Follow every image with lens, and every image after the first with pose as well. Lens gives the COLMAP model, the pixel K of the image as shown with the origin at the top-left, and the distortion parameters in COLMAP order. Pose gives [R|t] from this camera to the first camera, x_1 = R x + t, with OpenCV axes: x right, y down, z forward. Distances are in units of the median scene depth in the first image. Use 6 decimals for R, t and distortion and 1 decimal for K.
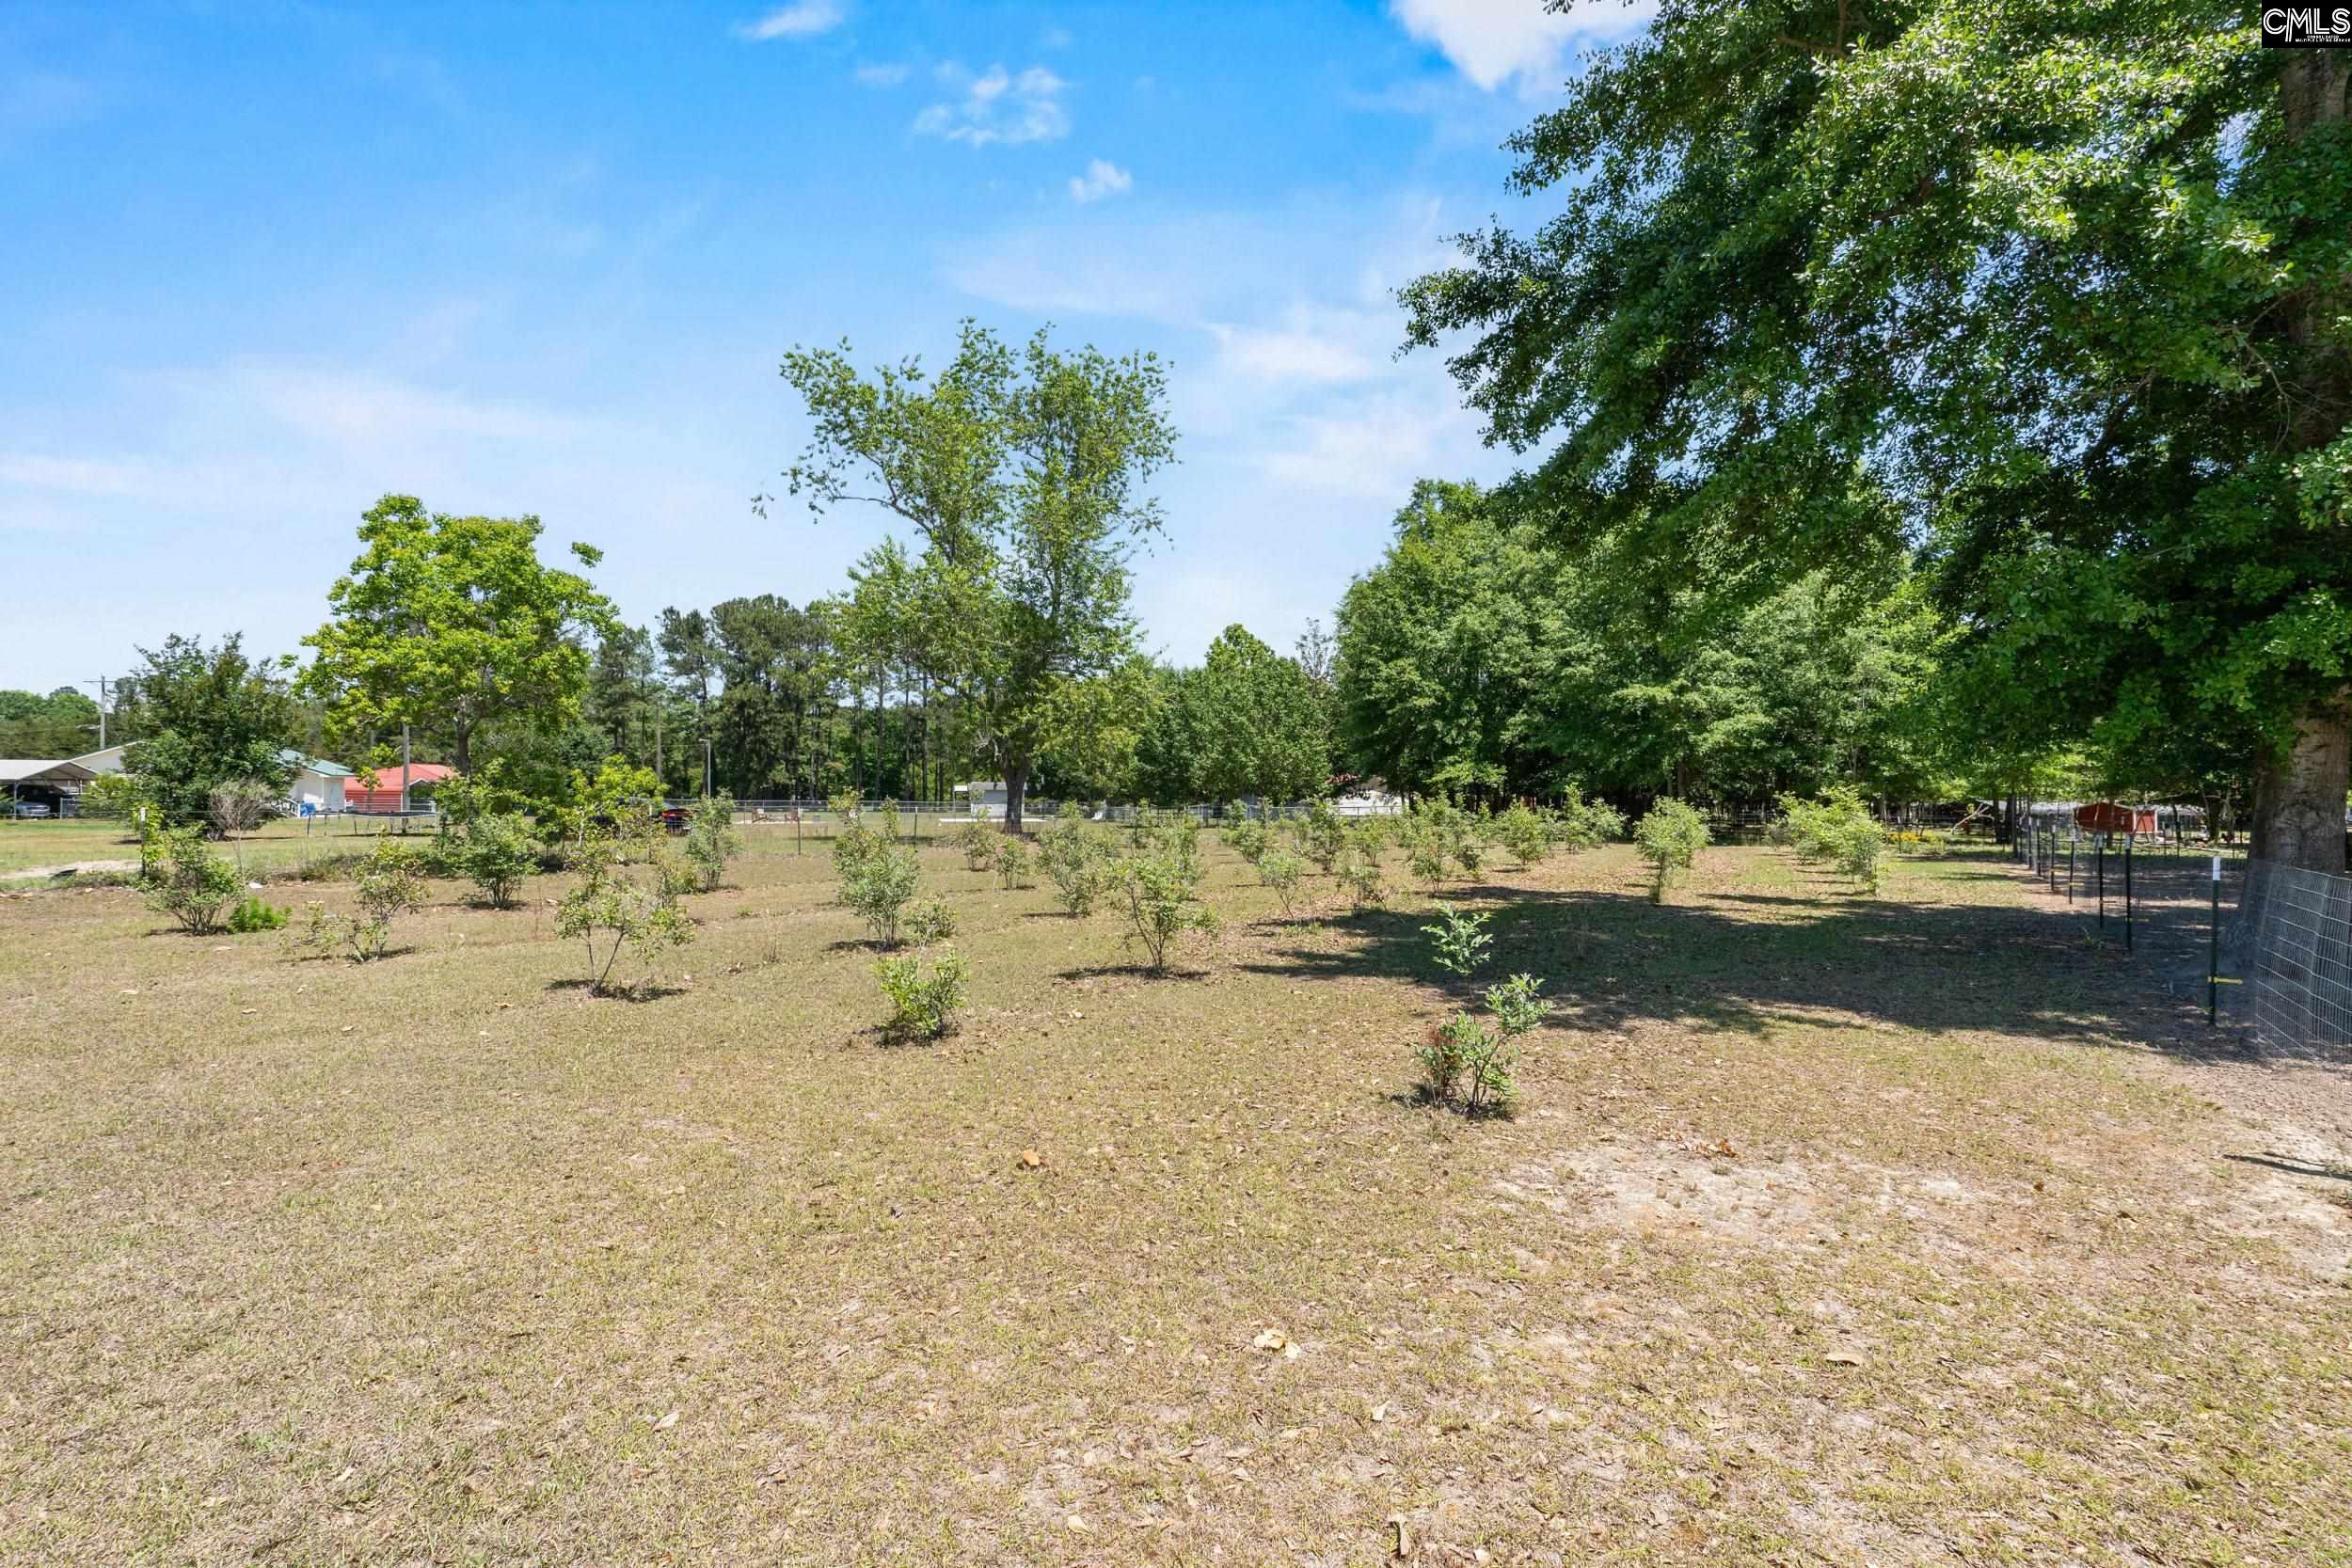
lens RADIAL K [[1078.0, 0, 1177.1], [0, 1078.0, 775.3], [0, 0, 1]] dist [-0.021506, 0.000076]
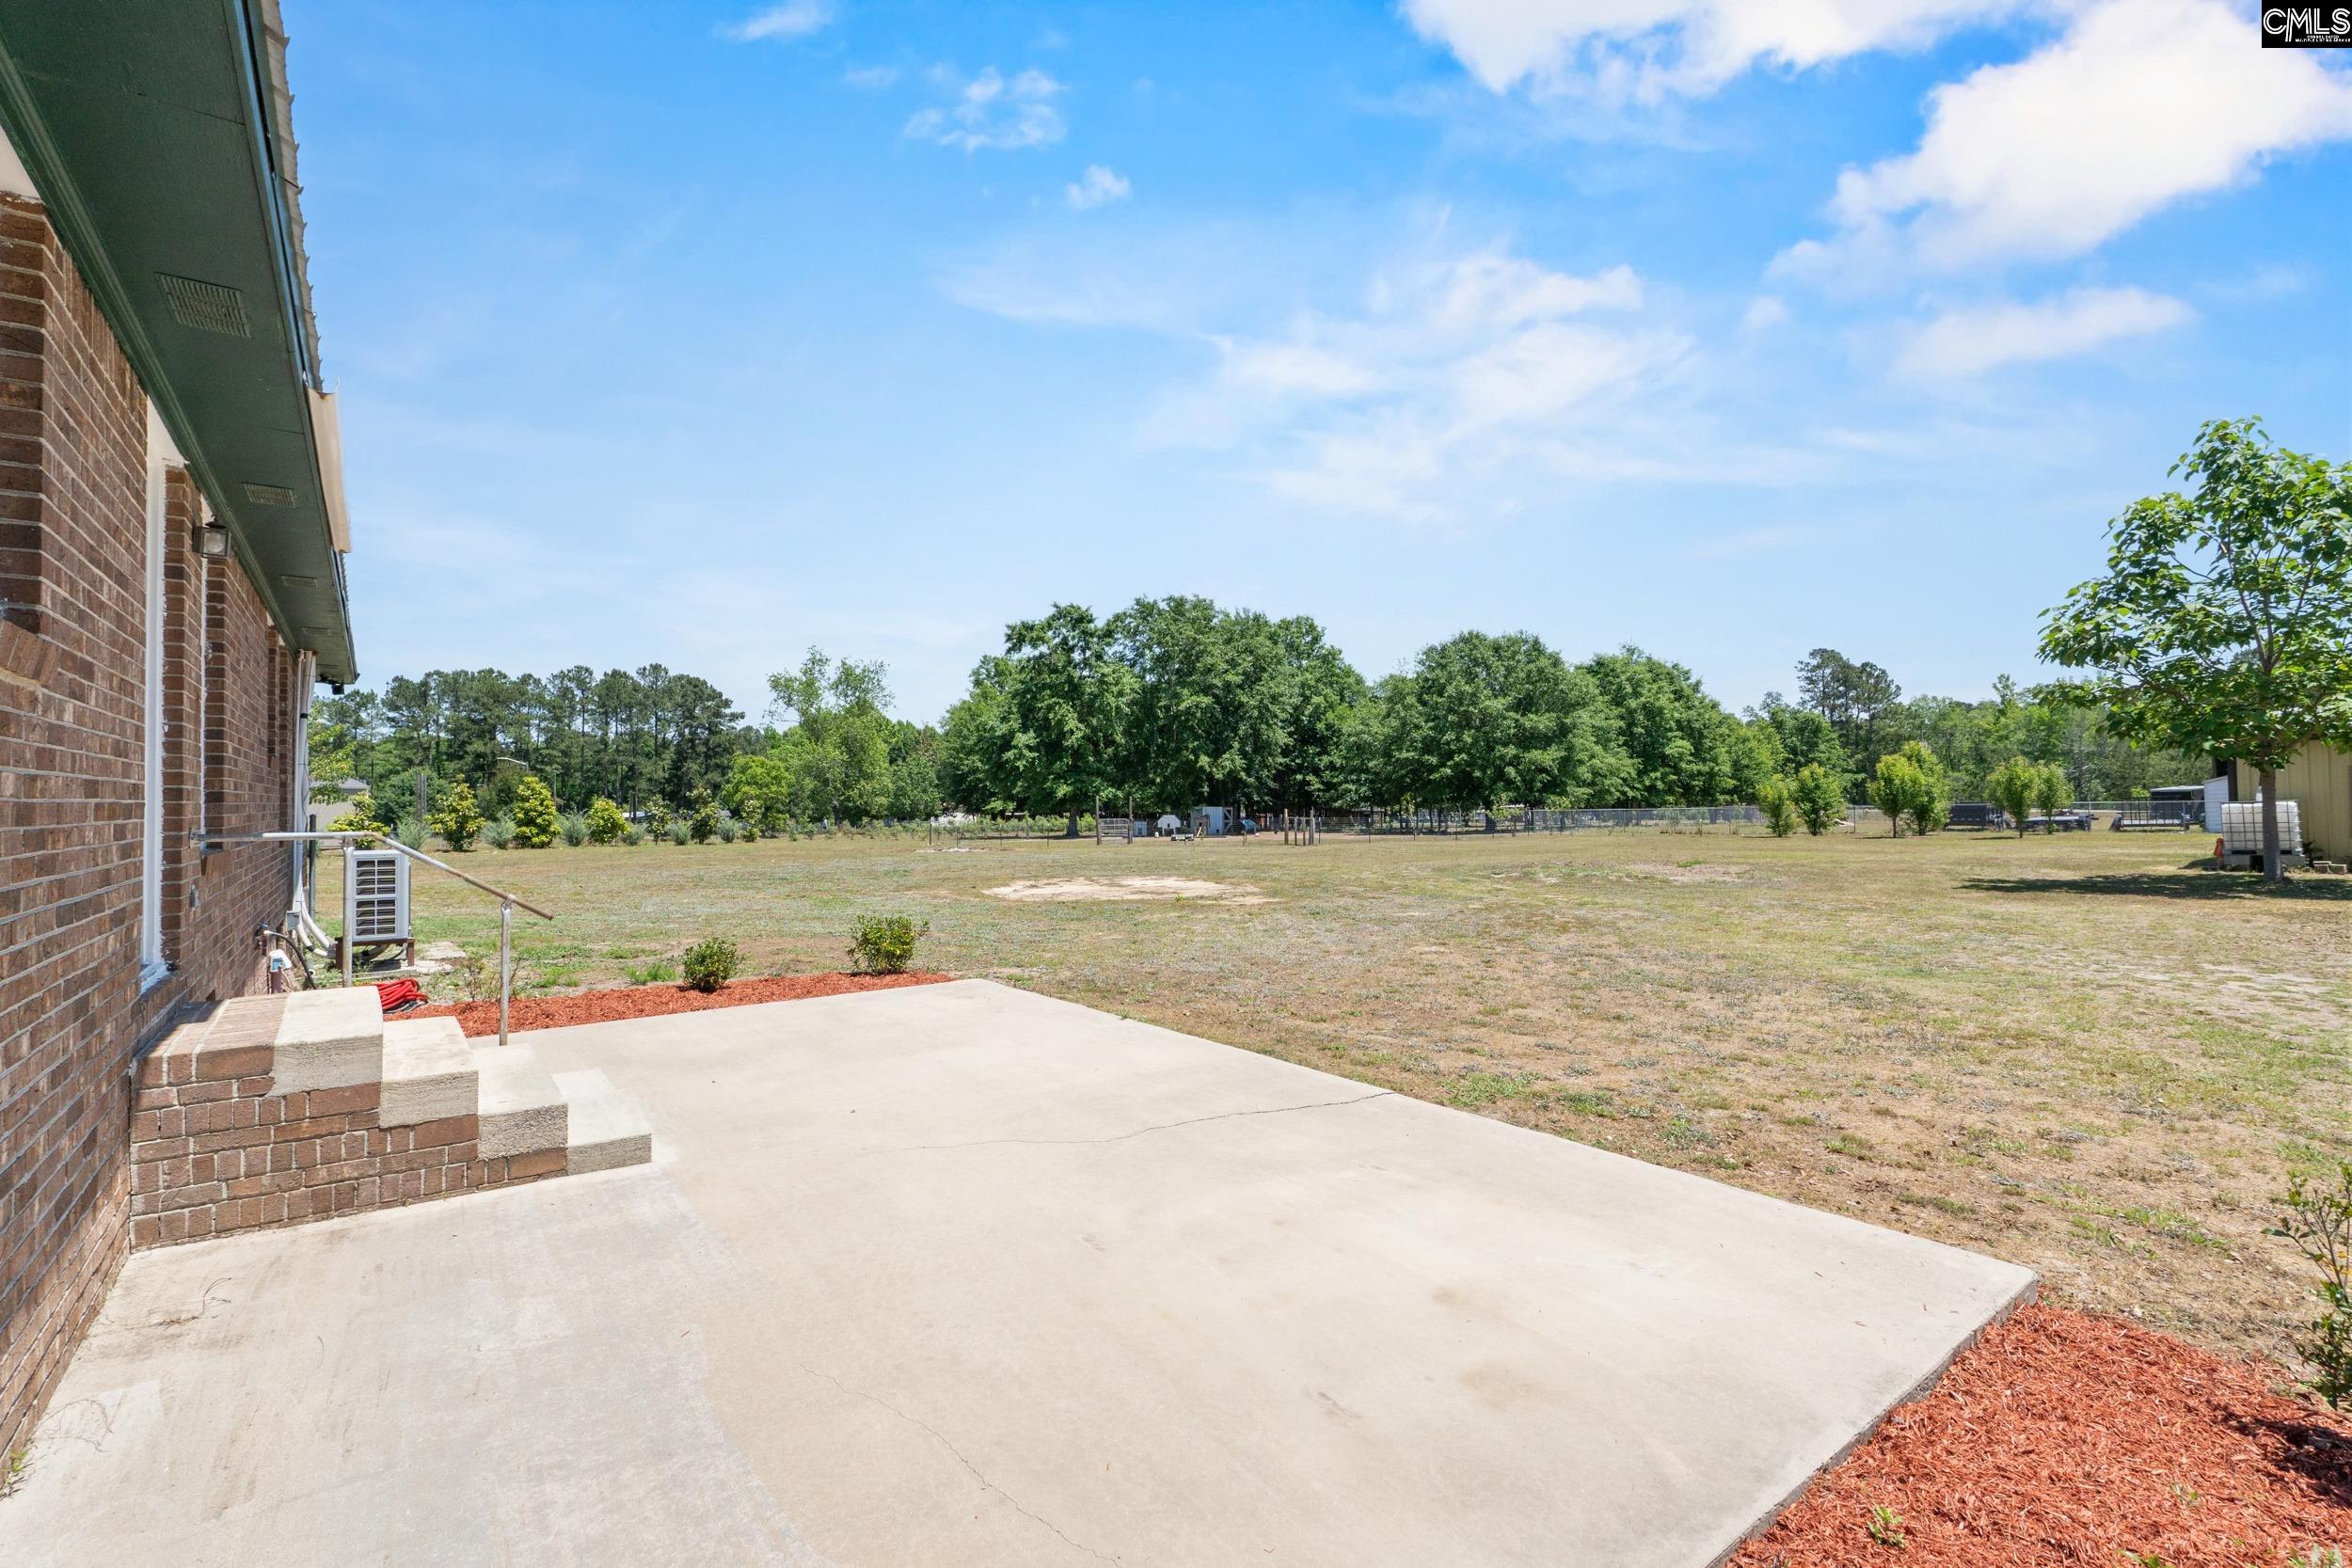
lens RADIAL K [[1078.0, 0, 1177.1], [0, 1078.0, 775.3], [0, 0, 1]] dist [-0.021506, 0.000076]
pose [[0.930011, -0.006572, 0.367473, -0.101750], [0.011537, 0.999869, -0.011315, -0.014715], [-0.367351, 0.014762, 0.929965, -0.569550]]
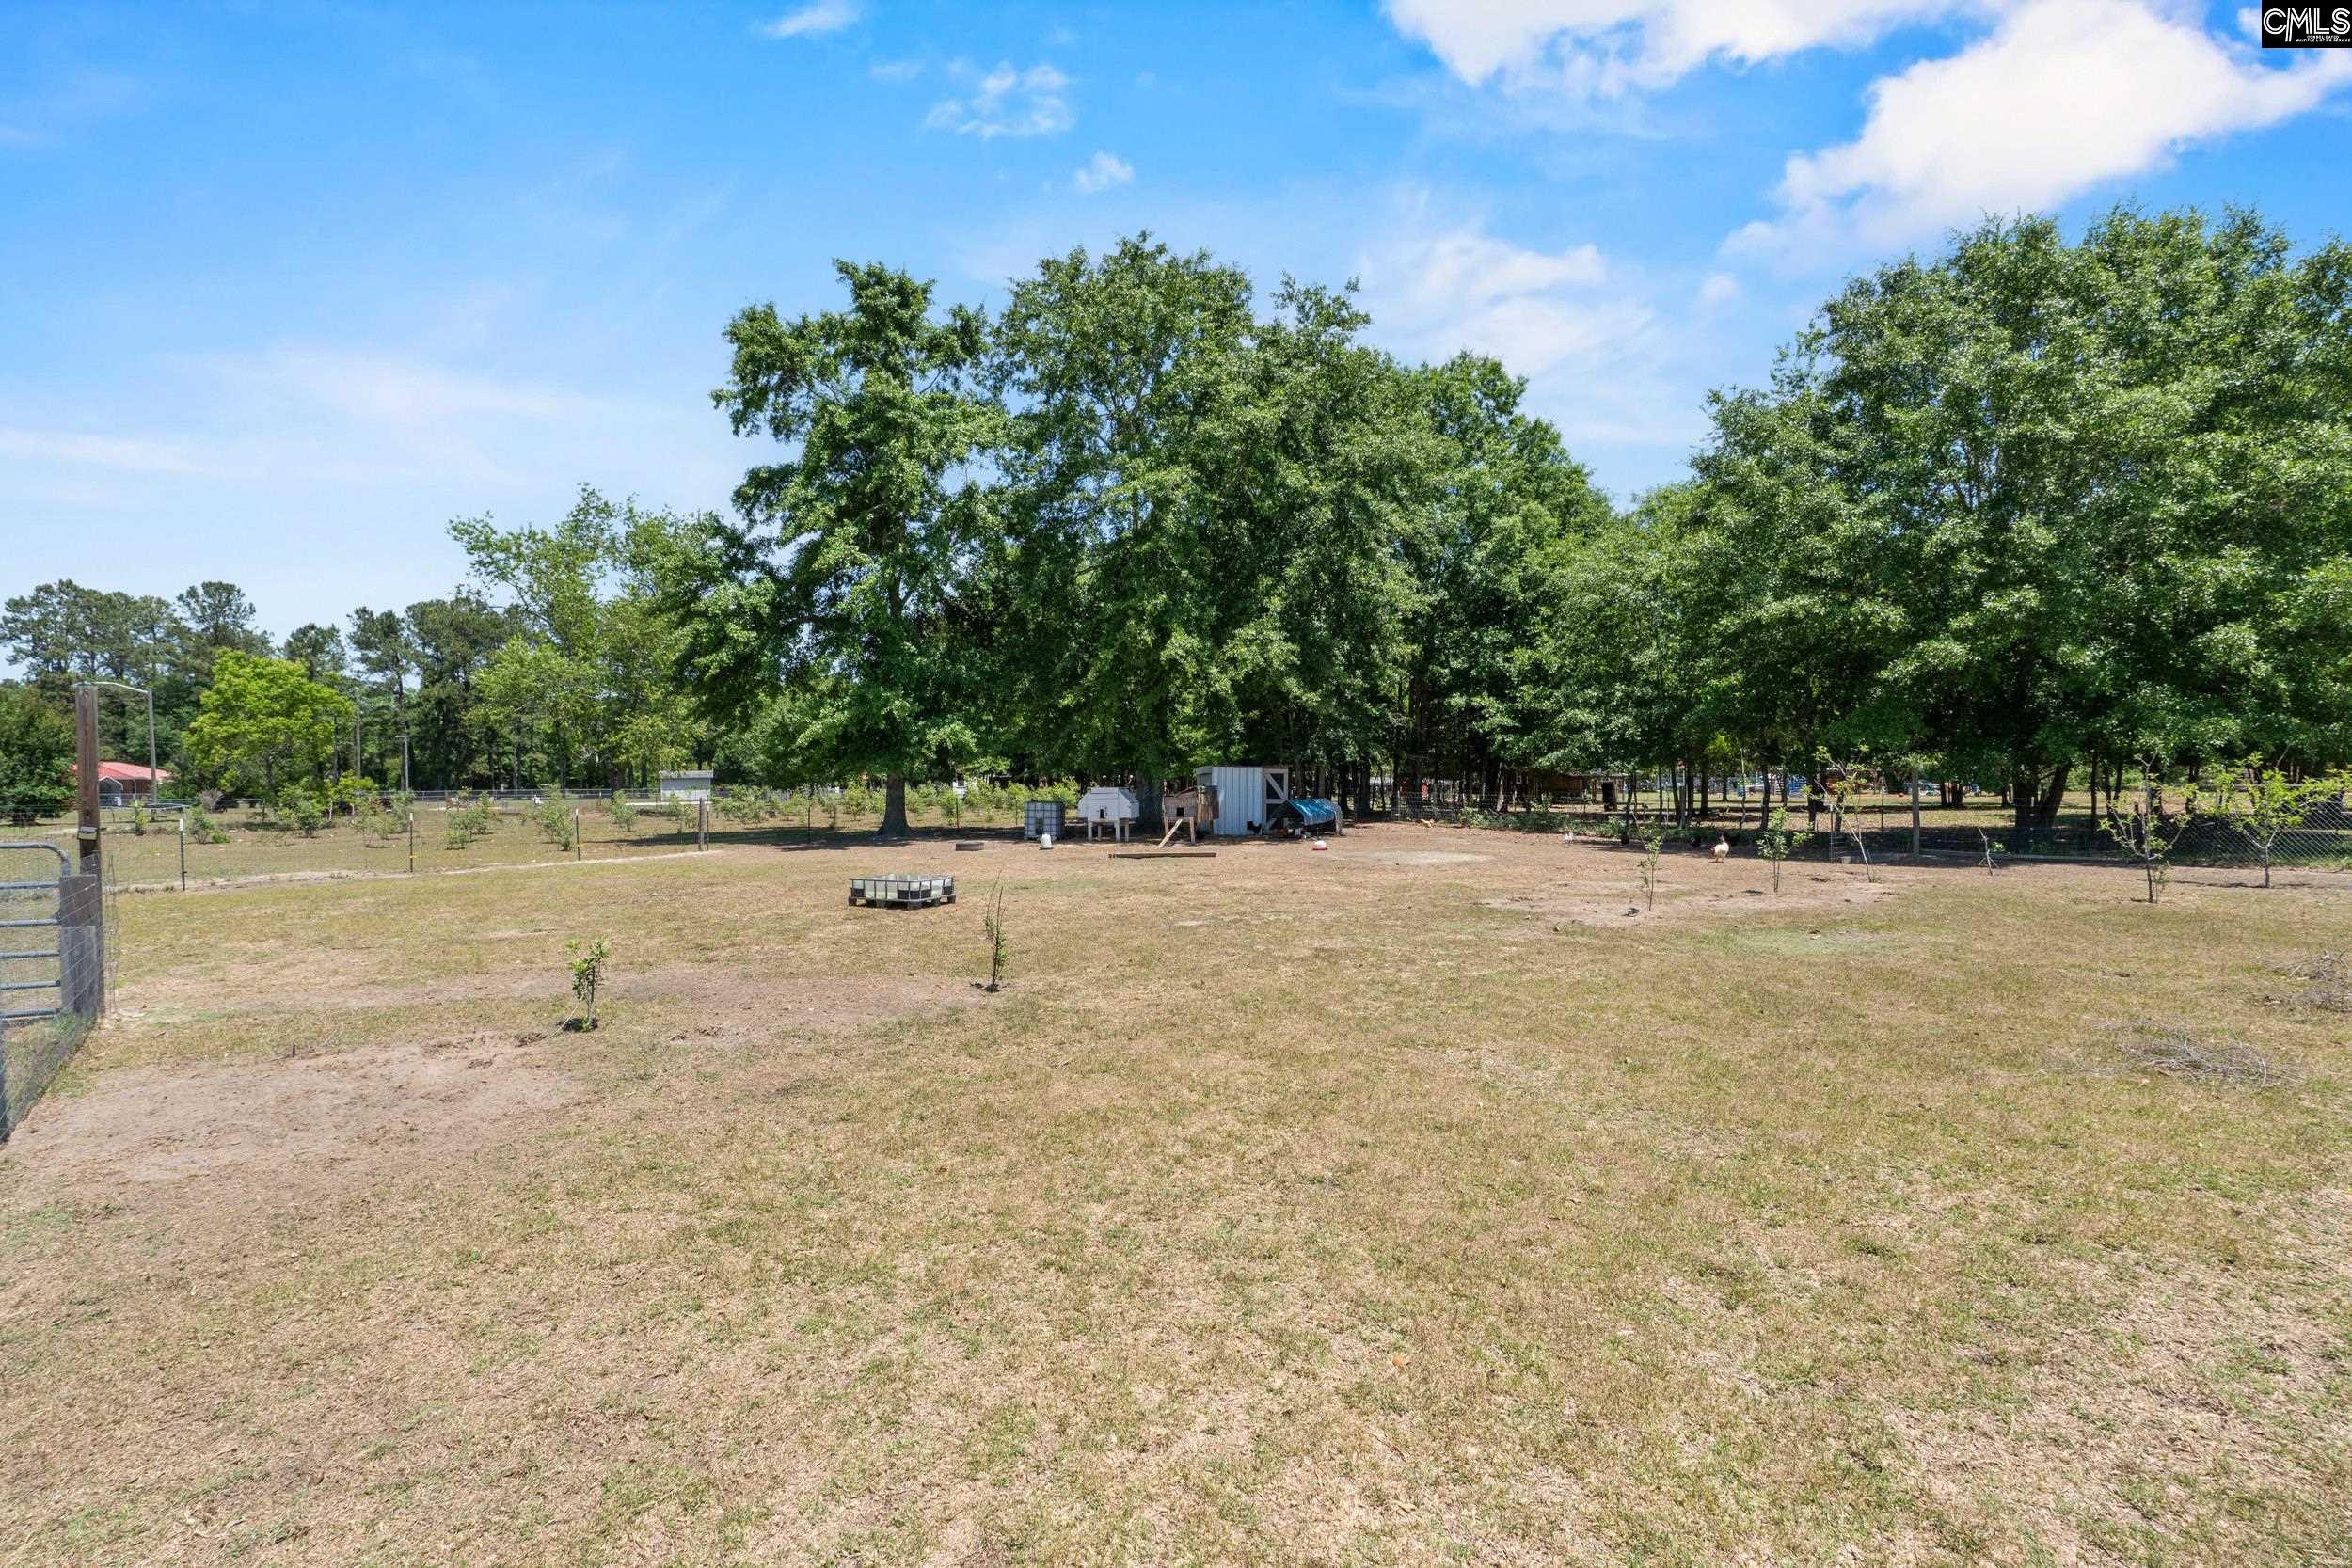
lens RADIAL K [[1092.5, 0, 1172.4], [0, 1092.5, 770.8], [0, 0, 1]] dist [-0.000418, 0.000213]
pose [[0.980297, -0.013267, 0.197082, 0.097523], [0.010204, 0.999811, 0.016551, -0.006505], [-0.197264, -0.014214, 0.980247, -0.219292]]
